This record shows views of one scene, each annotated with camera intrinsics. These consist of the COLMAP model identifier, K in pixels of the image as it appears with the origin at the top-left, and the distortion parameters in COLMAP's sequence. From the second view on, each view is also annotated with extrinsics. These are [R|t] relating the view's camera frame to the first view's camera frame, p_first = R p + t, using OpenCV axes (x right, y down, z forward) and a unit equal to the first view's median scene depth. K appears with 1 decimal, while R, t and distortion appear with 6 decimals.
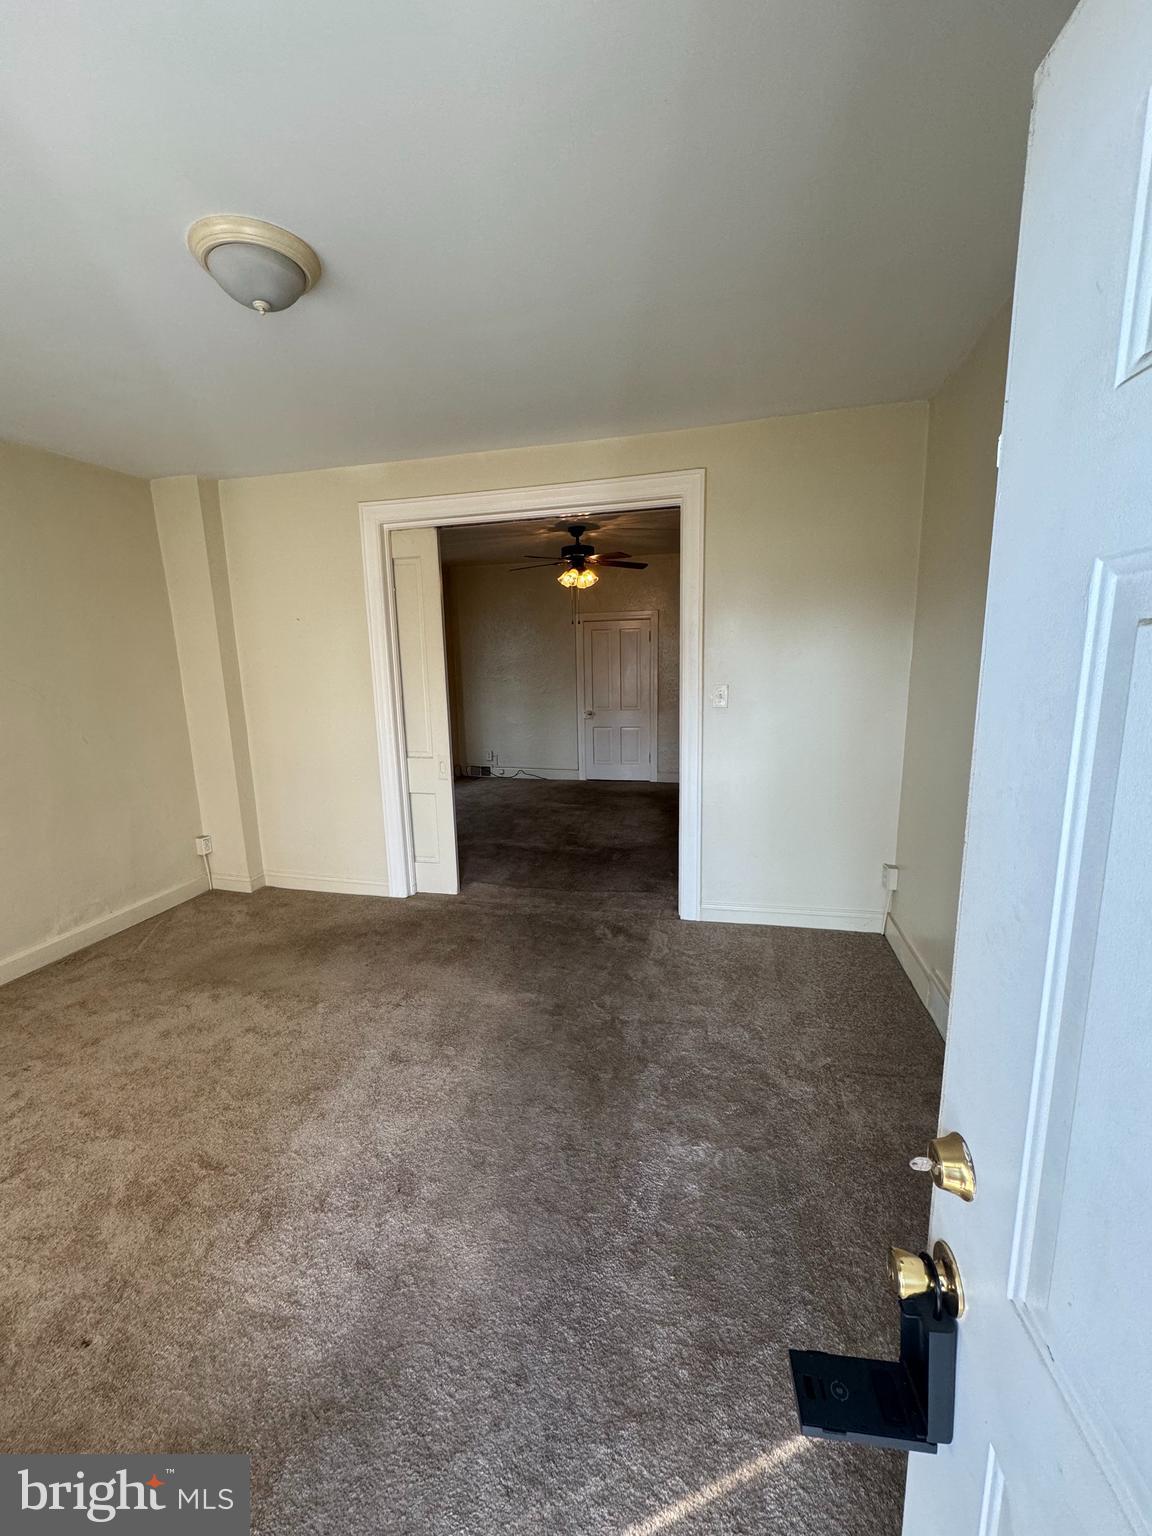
lens RADIAL K [[615.0, 0, 572.8], [0, 615.0, 768.9], [0, 0, 1]] dist [-0.002112, -0.000030]
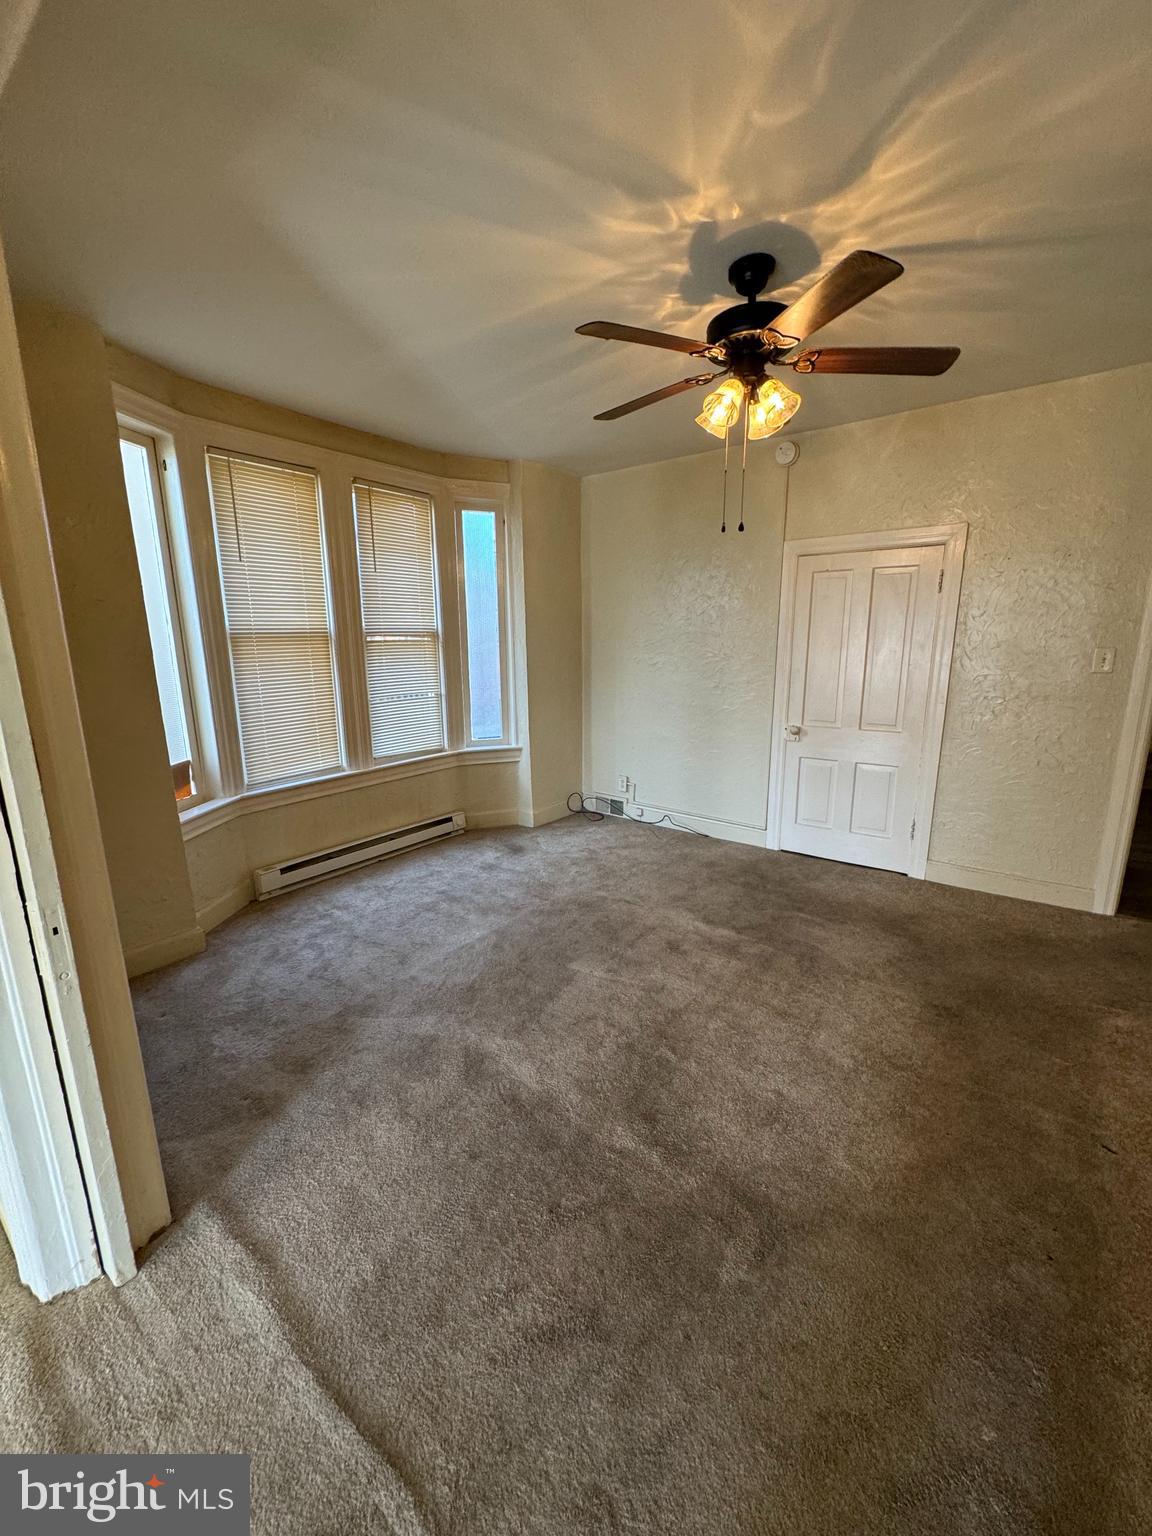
lens RADIAL K [[615.0, 0, 583.3], [0, 615.0, 765.3], [0, 0, 1]] dist [-0.002112, -0.000030]
pose [[0.924593, 0.097587, -0.368244, 0.061940], [-0.084935, 0.995108, 0.050453, -0.079287], [0.371367, -0.015371, 0.928359, 0.483002]]
